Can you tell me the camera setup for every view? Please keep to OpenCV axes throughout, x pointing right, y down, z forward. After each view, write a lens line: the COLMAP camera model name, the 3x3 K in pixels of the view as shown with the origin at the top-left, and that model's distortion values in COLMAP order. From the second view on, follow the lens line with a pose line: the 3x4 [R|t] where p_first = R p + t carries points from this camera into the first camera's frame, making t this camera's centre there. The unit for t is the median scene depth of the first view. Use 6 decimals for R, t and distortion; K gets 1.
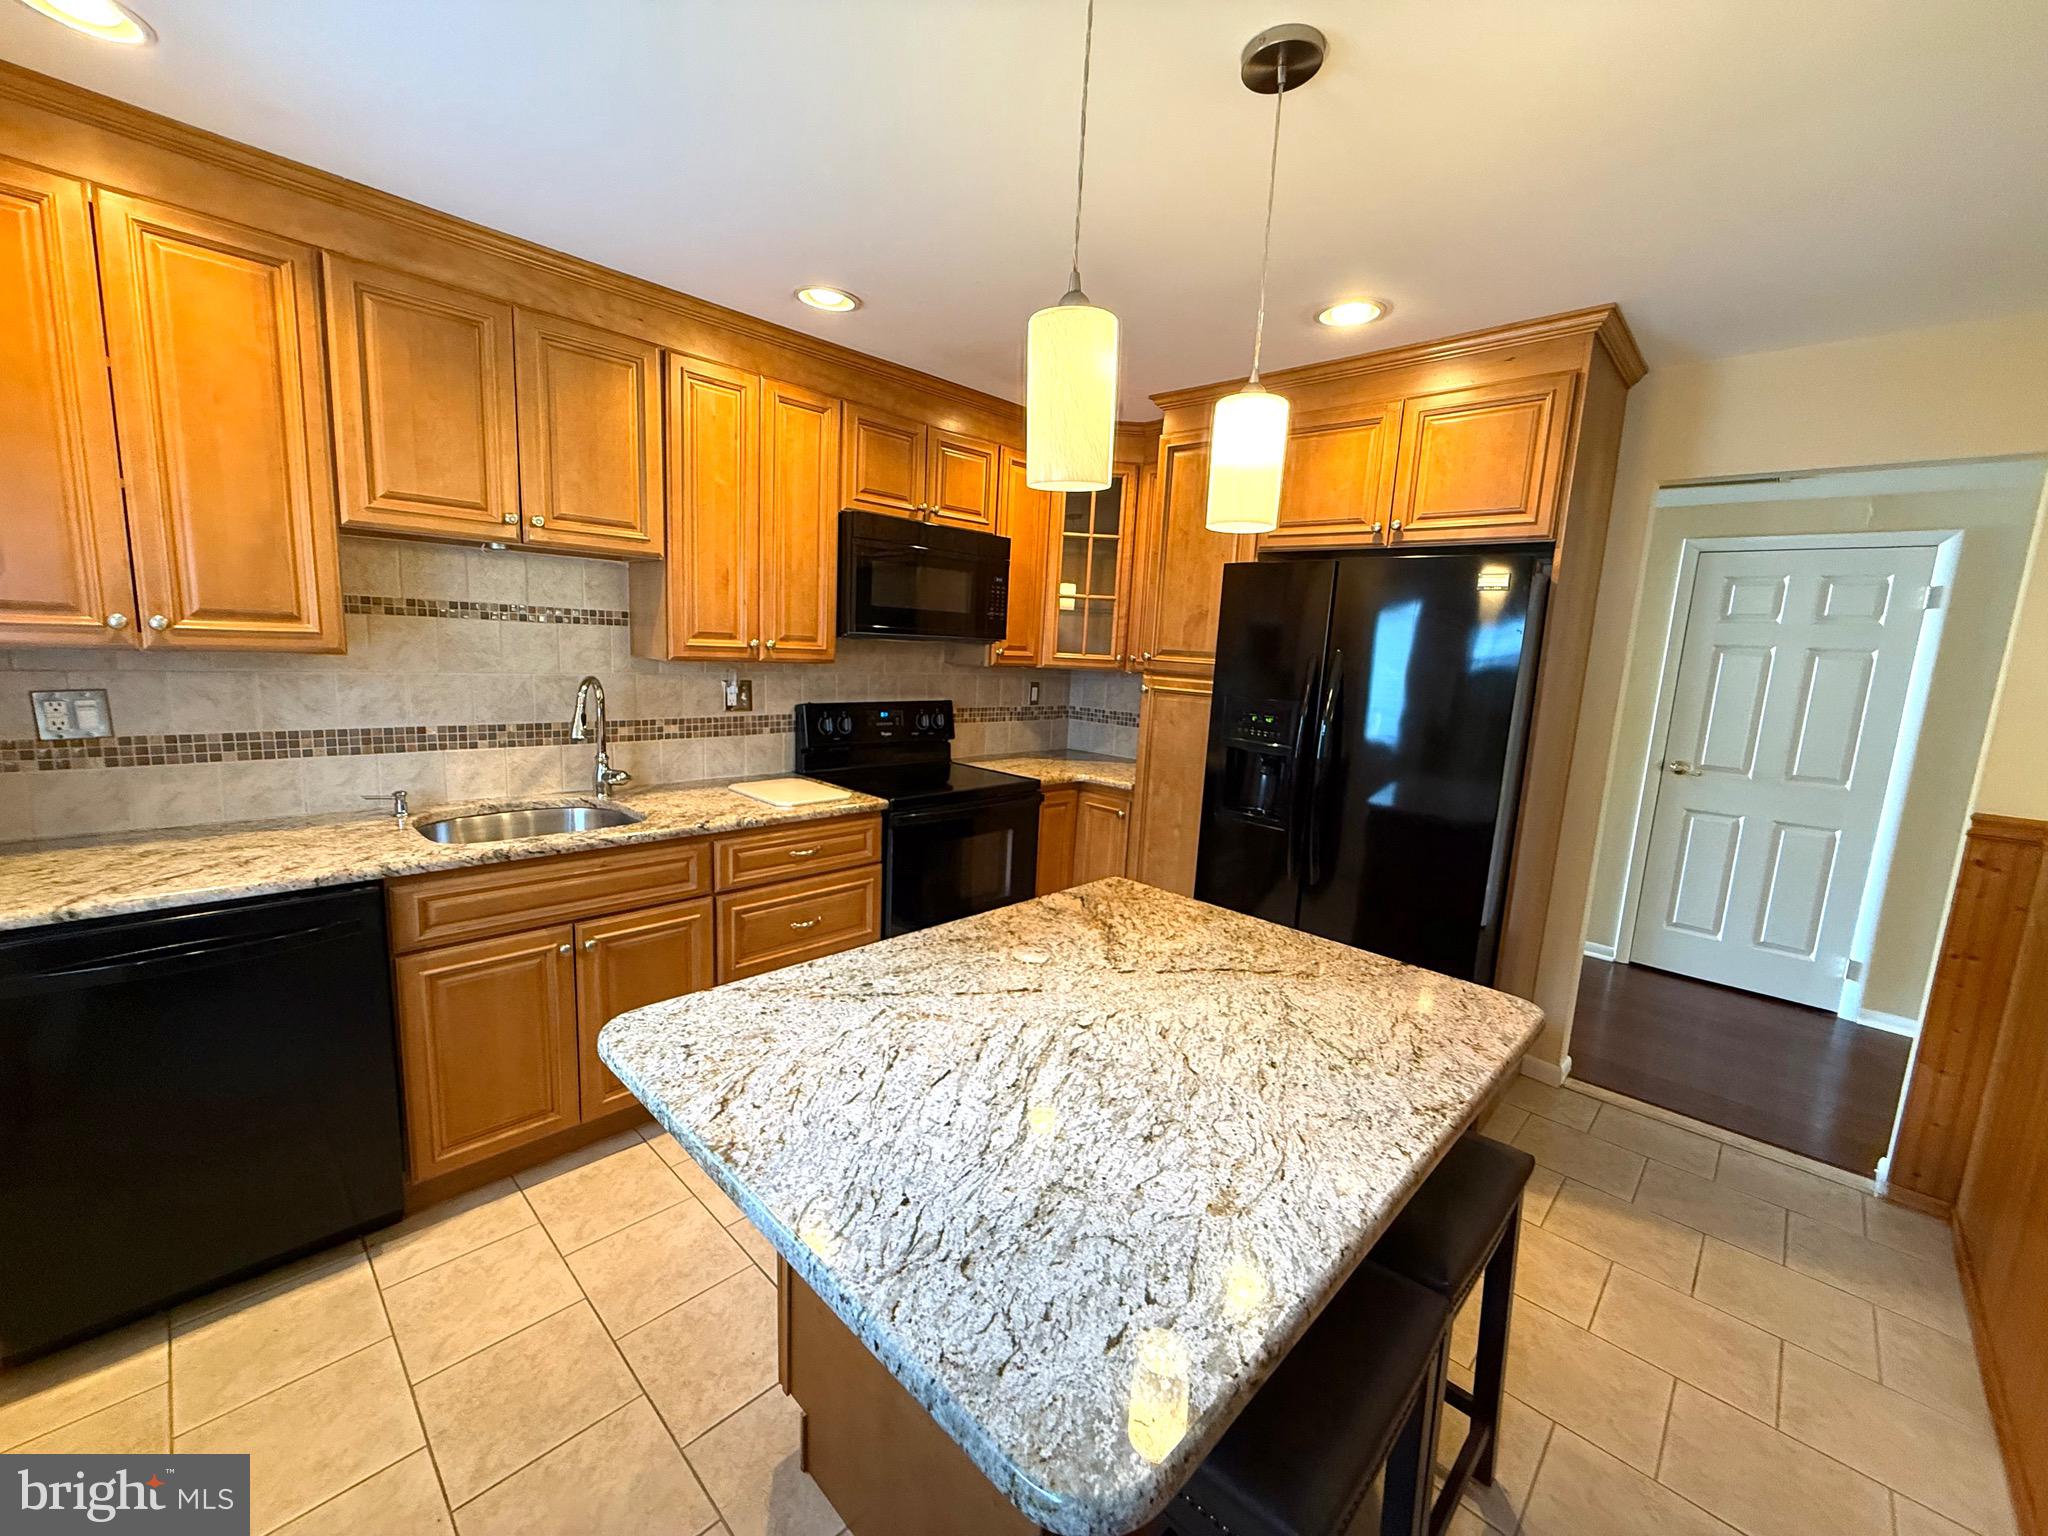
lens RADIAL K [[817.4, 0, 1020.1], [0, 817.4, 762.0], [0, 0, 1]] dist [0.003149, -0.000375]
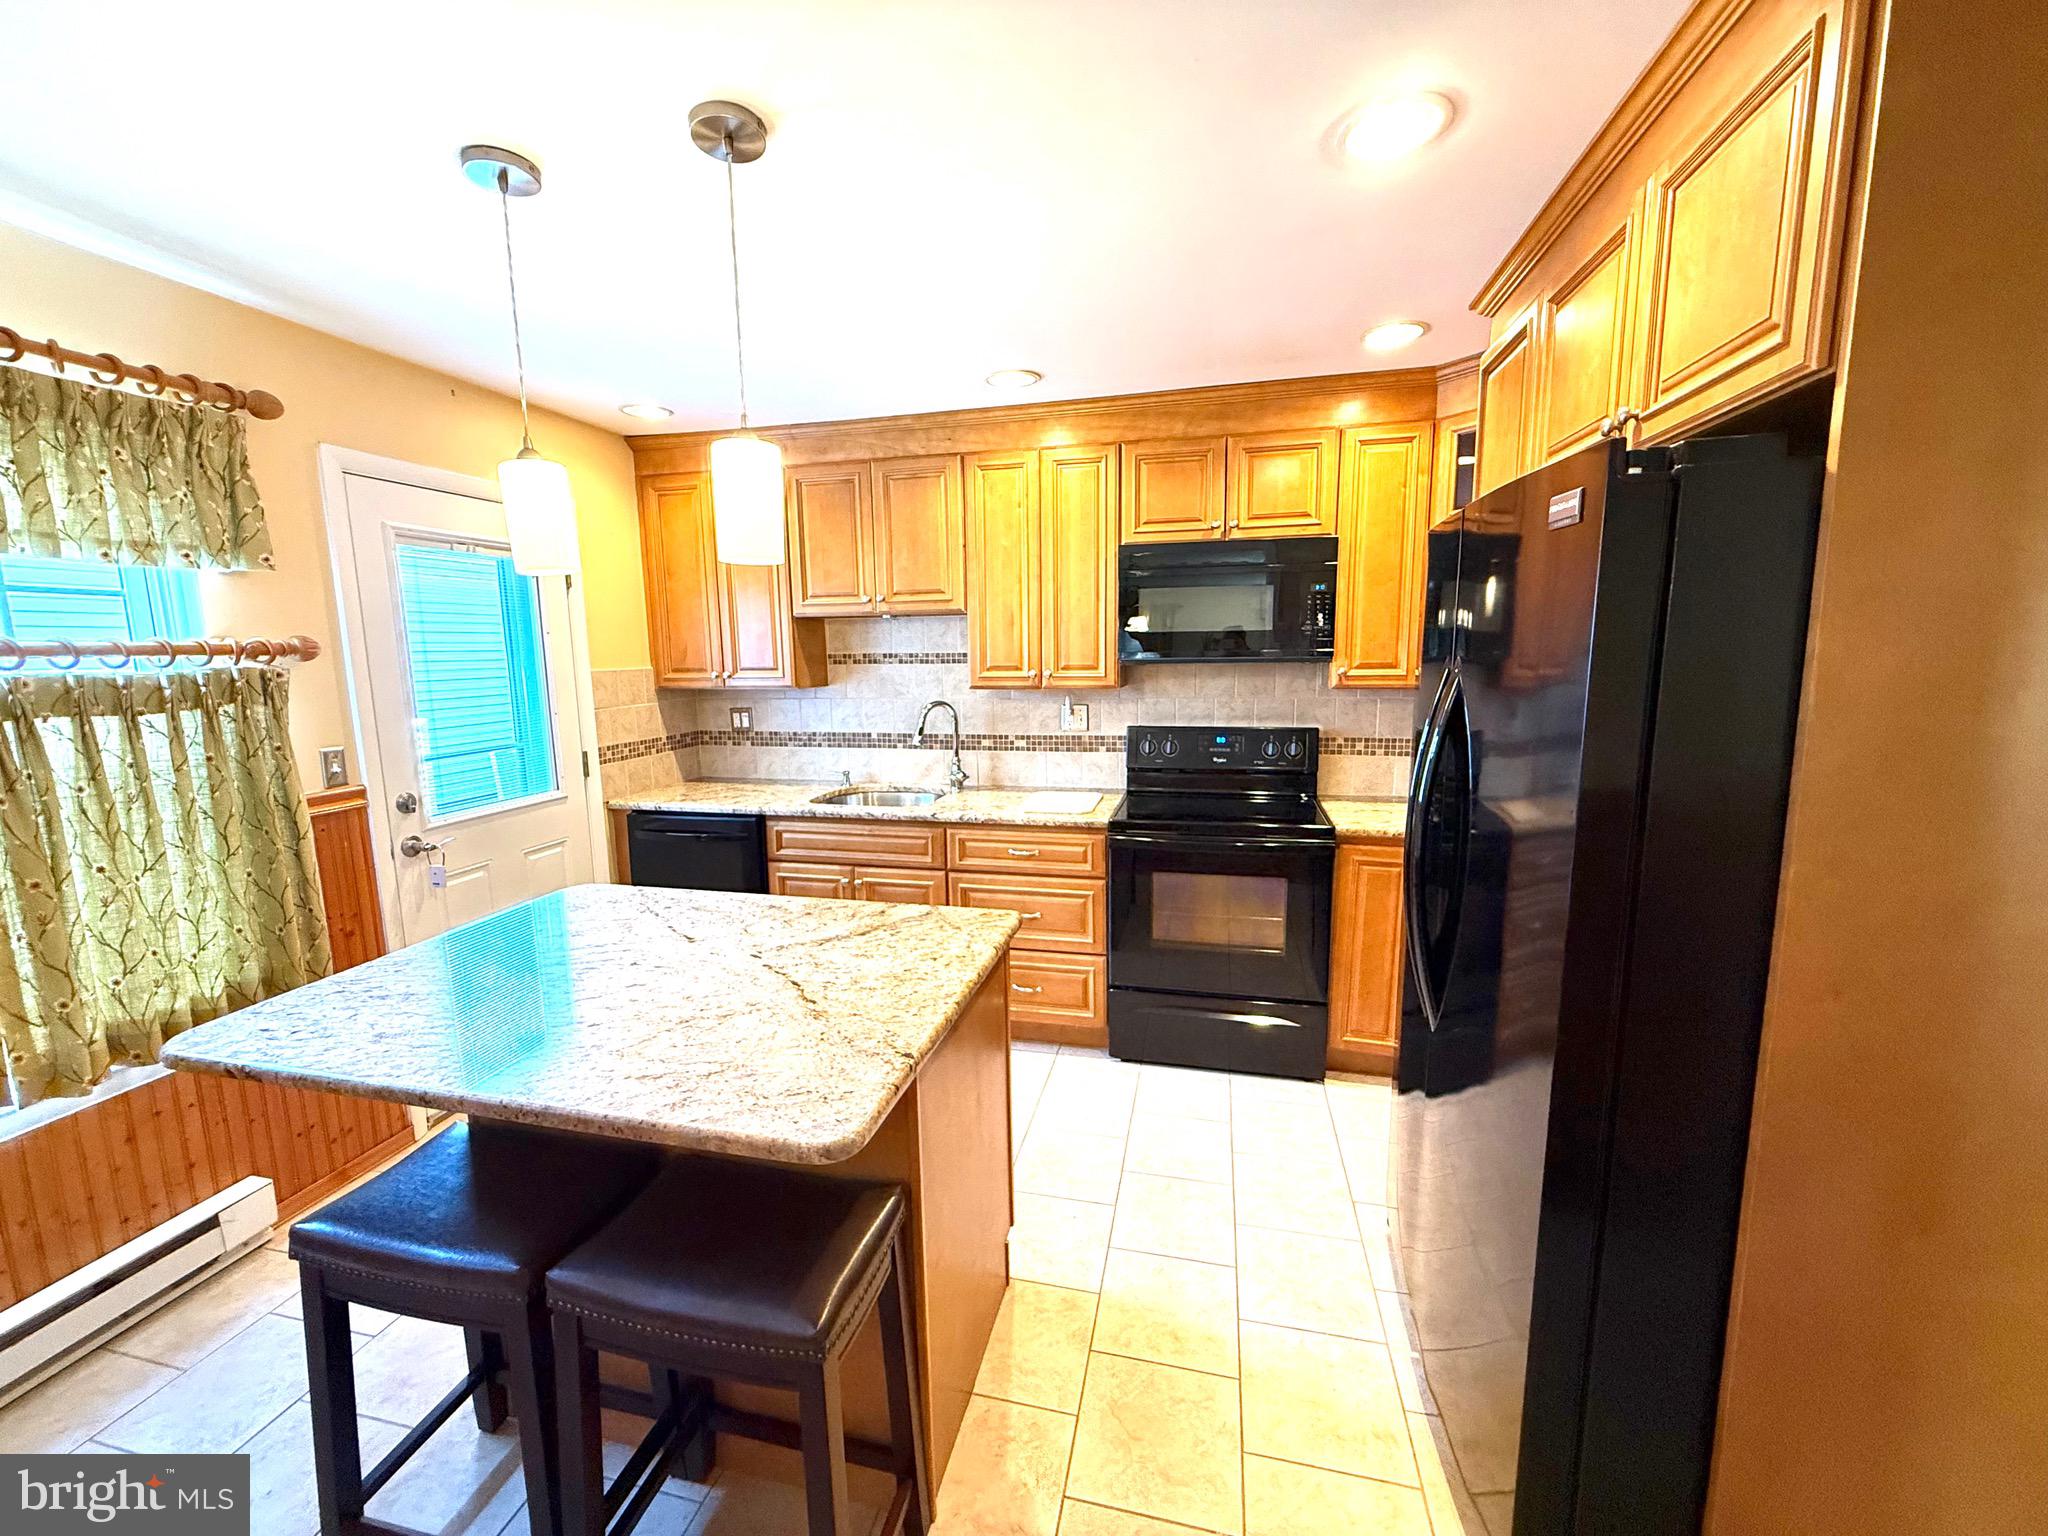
lens RADIAL K [[817.4, 0, 1020.1], [0, 817.4, 762.0], [0, 0, 1]] dist [0.003149, -0.000375]
pose [[0.506563, 0.061994, -0.859972, 0.901643], [-0.088968, 0.995846, 0.019382, -0.049016], [0.857601, 0.066692, 0.509974, 0.500586]]
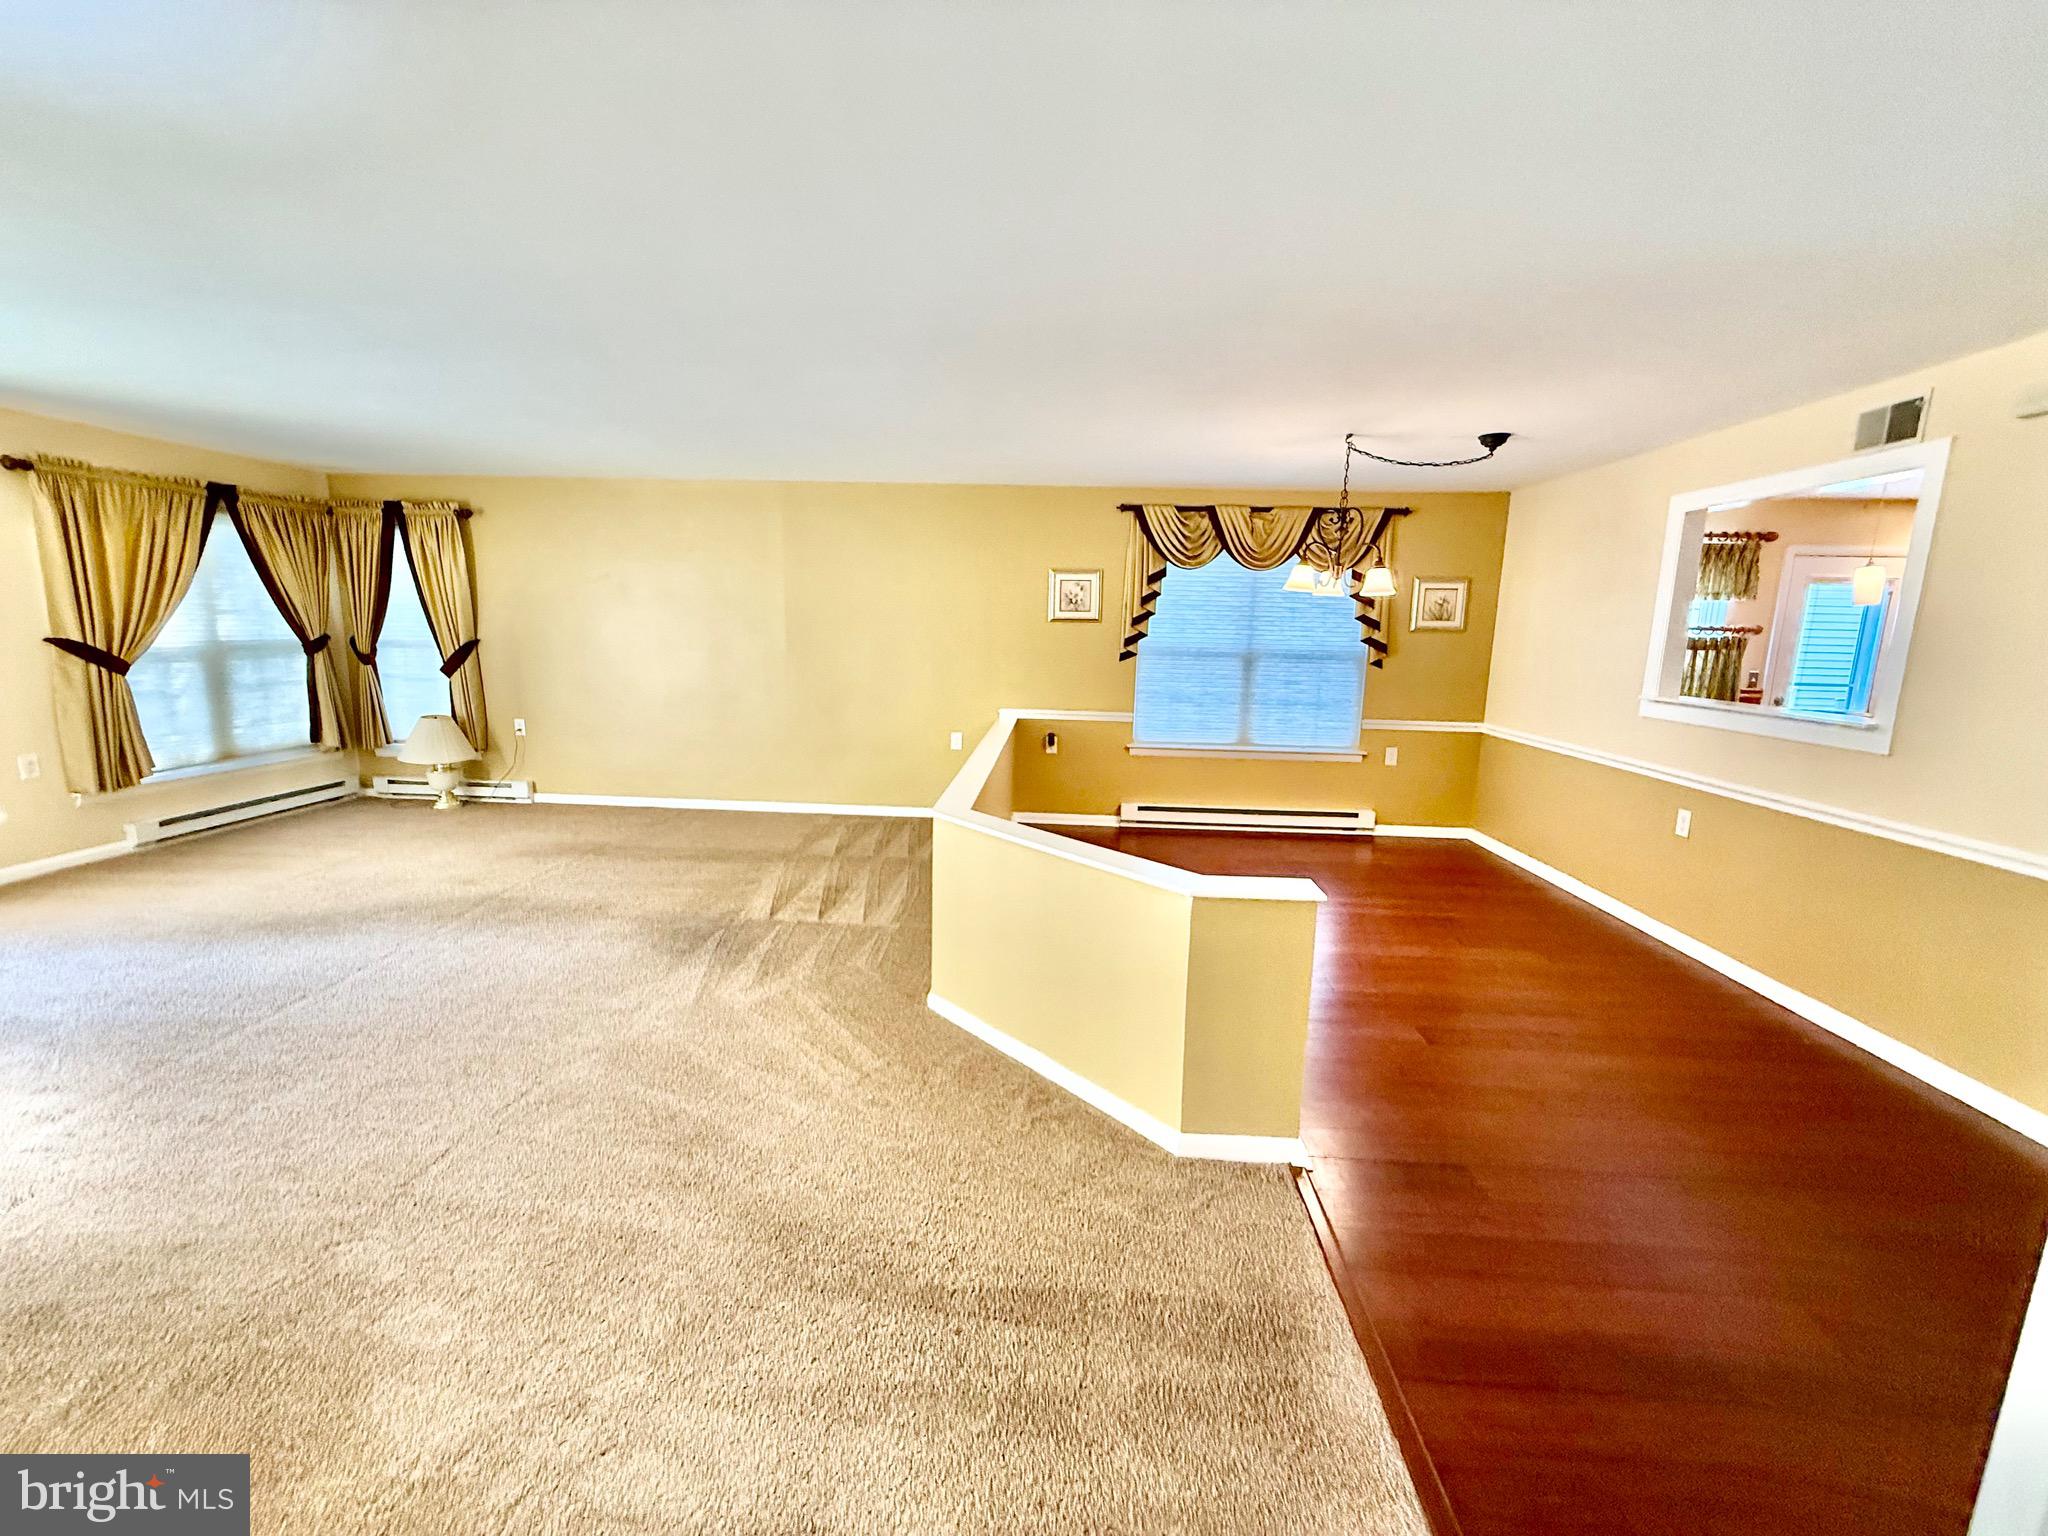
lens RADIAL K [[817.4, 0, 1020.1], [0, 817.4, 762.0], [0, 0, 1]] dist [0.003149, -0.000375]
pose [[-0.752231, 0.037238, -0.657847, 3.110602], [-0.164985, 0.955952, 0.242768, 0.067446], [0.637910, 0.291153, -0.712952, 0.736526]]
